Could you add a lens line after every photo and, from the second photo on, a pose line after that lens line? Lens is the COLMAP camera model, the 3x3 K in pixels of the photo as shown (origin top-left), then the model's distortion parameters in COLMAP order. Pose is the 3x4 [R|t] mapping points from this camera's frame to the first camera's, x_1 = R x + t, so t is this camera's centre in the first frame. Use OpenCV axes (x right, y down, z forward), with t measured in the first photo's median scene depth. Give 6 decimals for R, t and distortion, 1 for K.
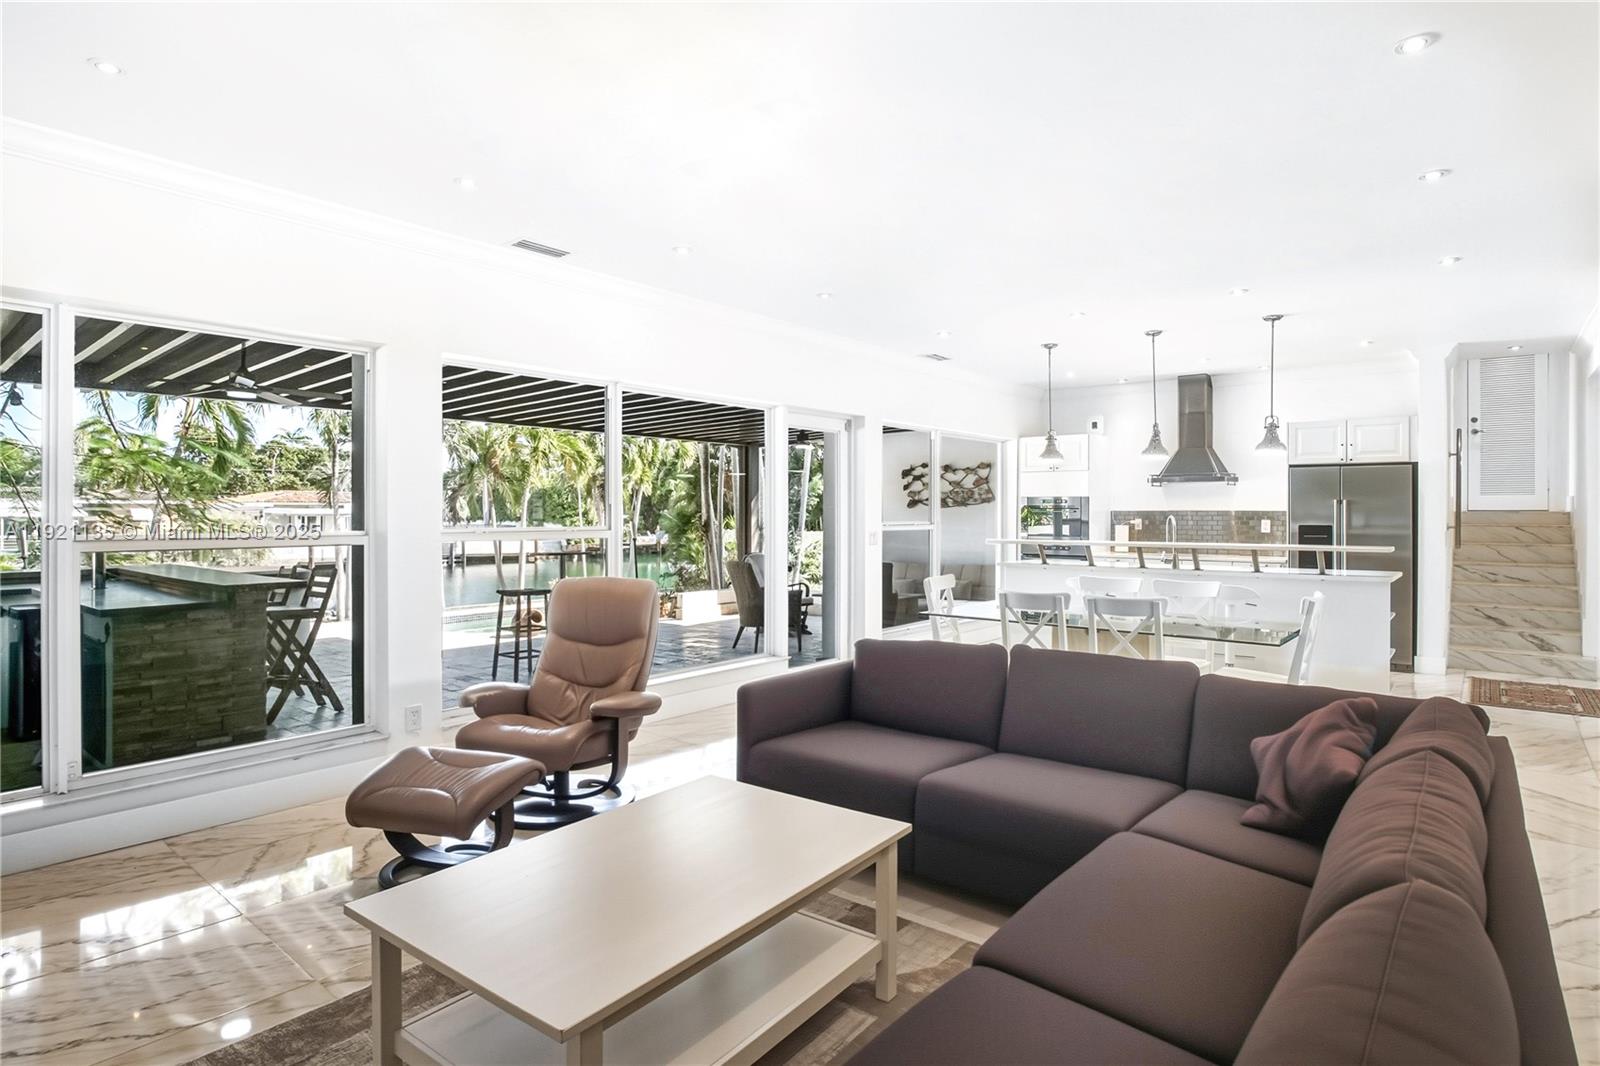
lens RADIAL K [[821.3, 0, 801.3], [0, 821.3, 513.2], [0, 0, 1]] dist [-0.043814, 0.009966]
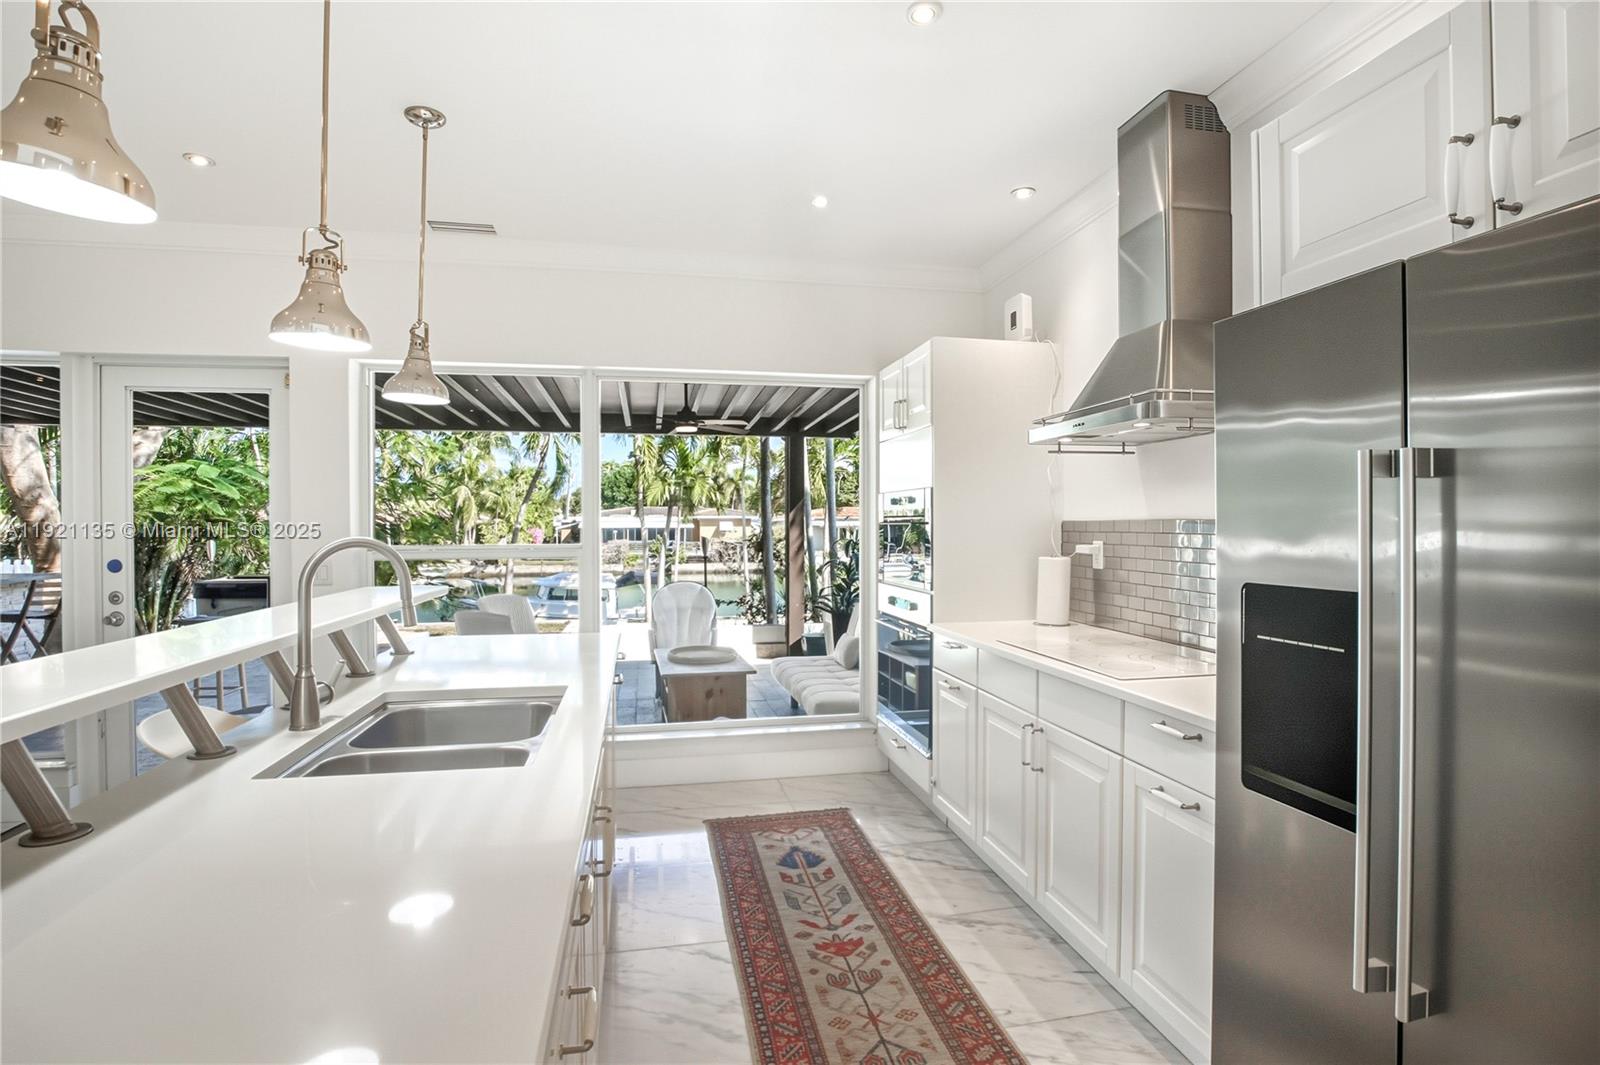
lens RADIAL K [[771.8, 0, 803.6], [0, 771.8, 526.4], [0, 0, 1]] dist [-0.041847, 0.008064]
pose [[0.798849, -0.003319, -0.601523, 0.625263], [0.004533, 0.999990, 0.000503, -0.000906], [0.601515, -0.003128, 0.798856, 0.750508]]
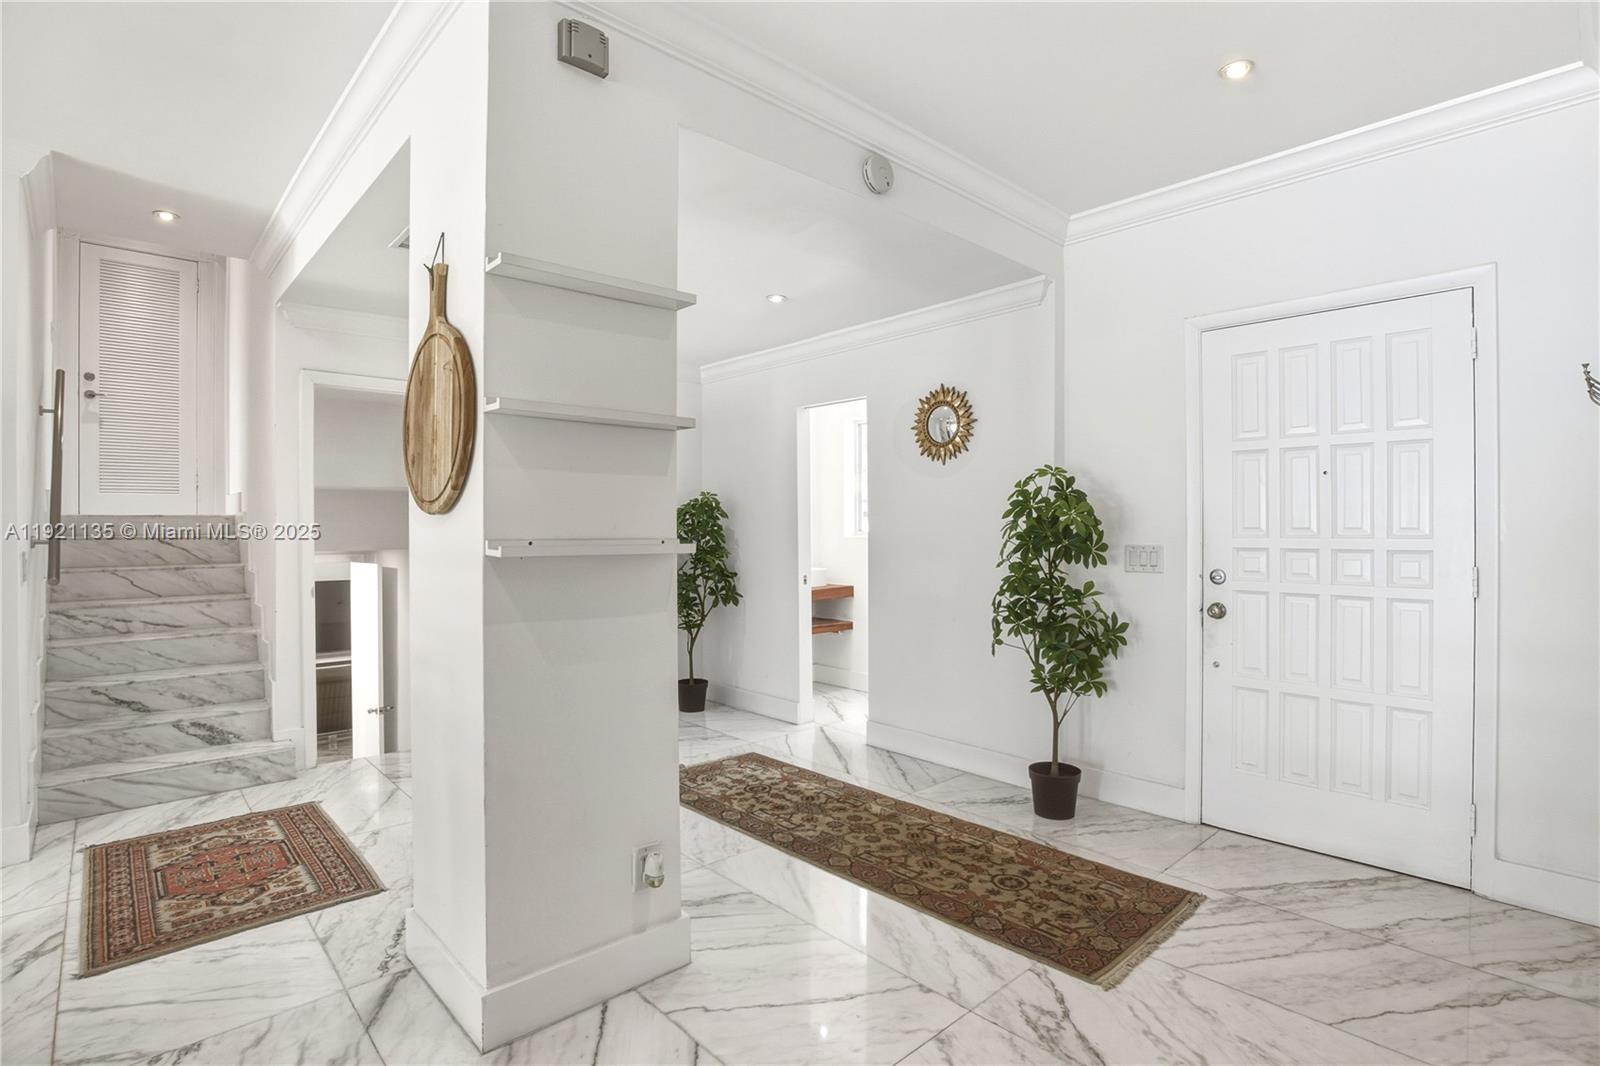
lens RADIAL K [[771.8, 0, 803.6], [0, 771.8, 526.9], [0, 0, 1]] dist [-0.041847, 0.008064]
pose [[0.111793, -0.005330, 0.993717, 0.381118], [0.007323, 0.999963, 0.004540, 0.008826], [-0.993705, 0.006770, 0.111828, 0.447966]]
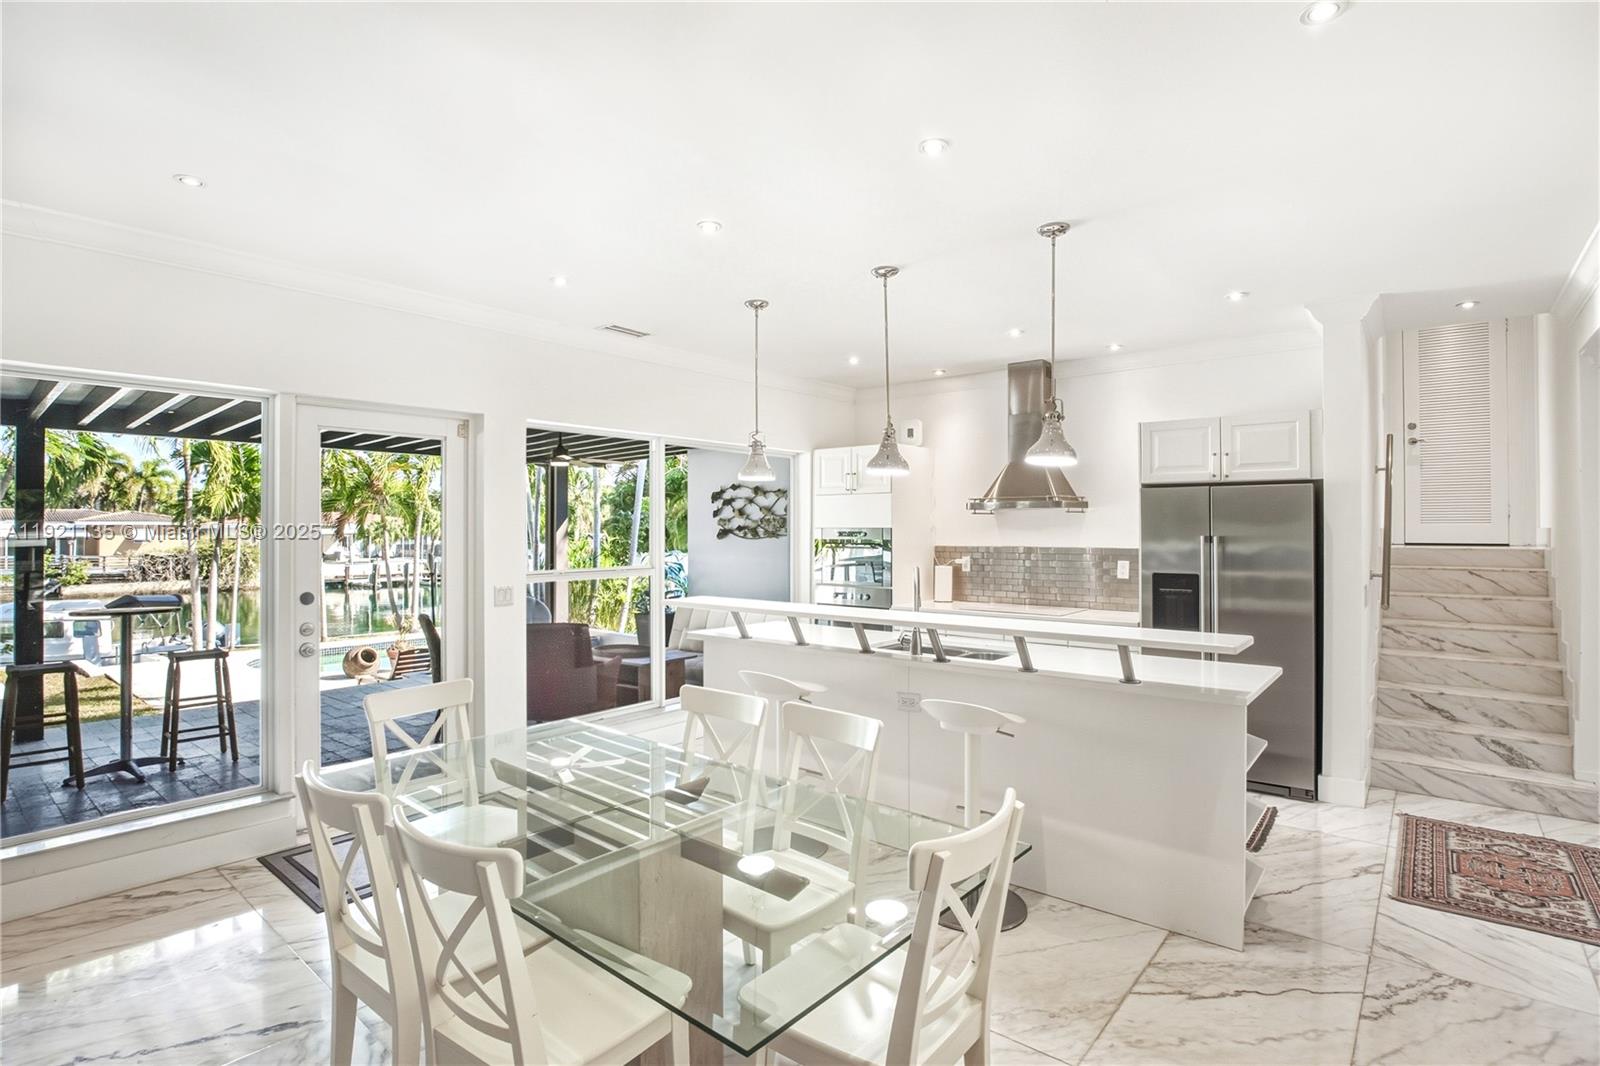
lens RADIAL K [[771.8, 0, 803.6], [0, 771.8, 526.9], [0, 0, 1]] dist [-0.041847, 0.008064]
pose [[0.999907, -0.002192, 0.013450, 0.305271], [0.002286, 0.999973, -0.006978, -0.019551], [-0.013434, 0.007008, 0.999885, 0.351907]]
